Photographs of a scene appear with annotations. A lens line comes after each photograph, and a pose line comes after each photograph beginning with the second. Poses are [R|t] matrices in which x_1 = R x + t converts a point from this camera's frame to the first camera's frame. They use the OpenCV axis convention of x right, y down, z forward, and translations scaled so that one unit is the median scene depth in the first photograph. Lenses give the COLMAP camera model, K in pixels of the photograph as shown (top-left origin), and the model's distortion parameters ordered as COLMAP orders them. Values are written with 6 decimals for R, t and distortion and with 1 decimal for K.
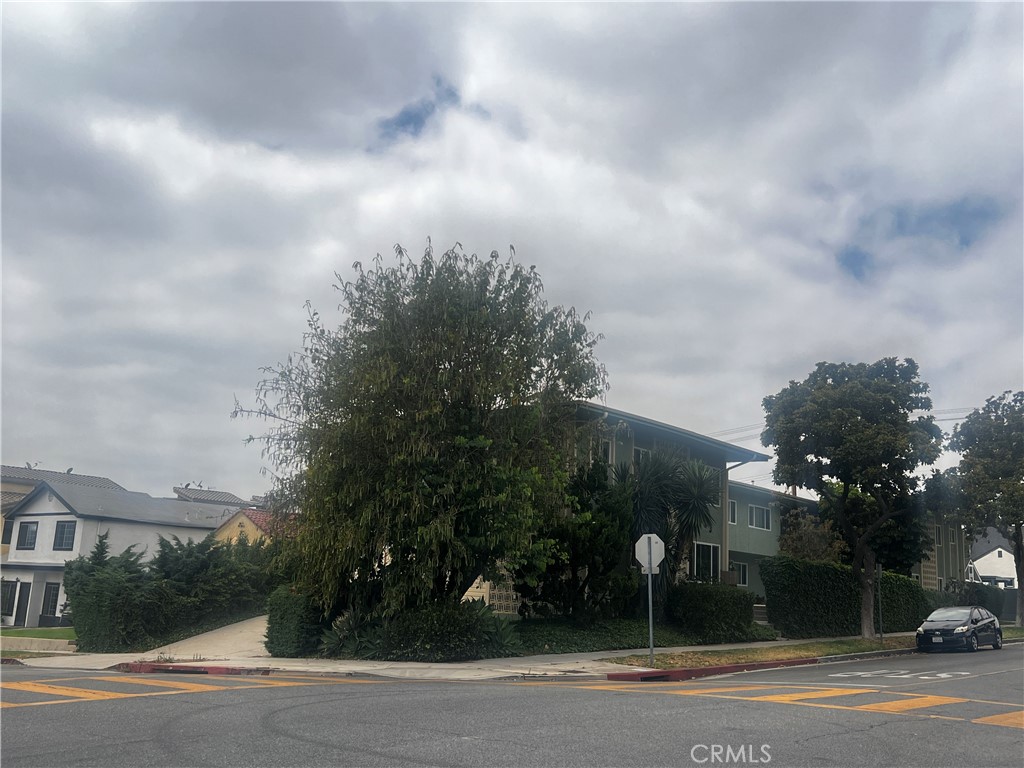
lens RADIAL K [[1000.4, 0, 498.6], [0, 1000.4, 374.1], [0, 0, 1]] dist [0.041462, 0.000000]
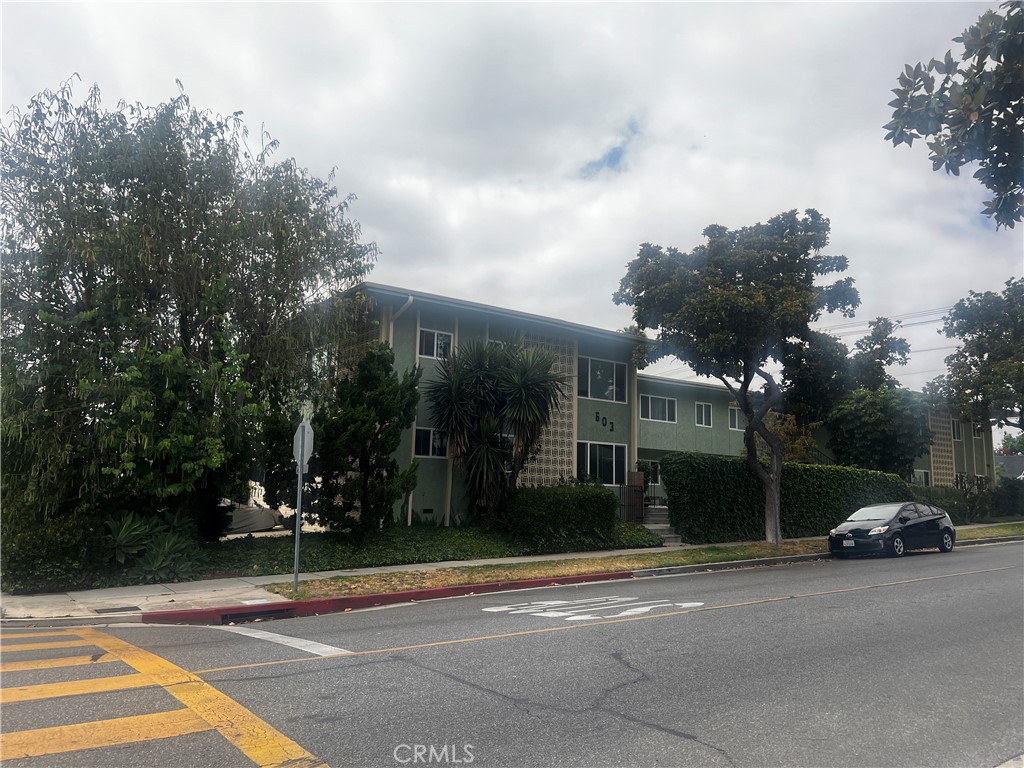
lens RADIAL K [[769.1, 0, 505.8], [0, 769.1, 385.9], [0, 0, 1]] dist [0.047483, -0.042185]
pose [[0.974983, -0.060721, -0.213826, 0.295797], [0.073803, 0.995824, 0.053734, 0.078078], [0.209670, -0.068170, 0.975393, 0.323412]]
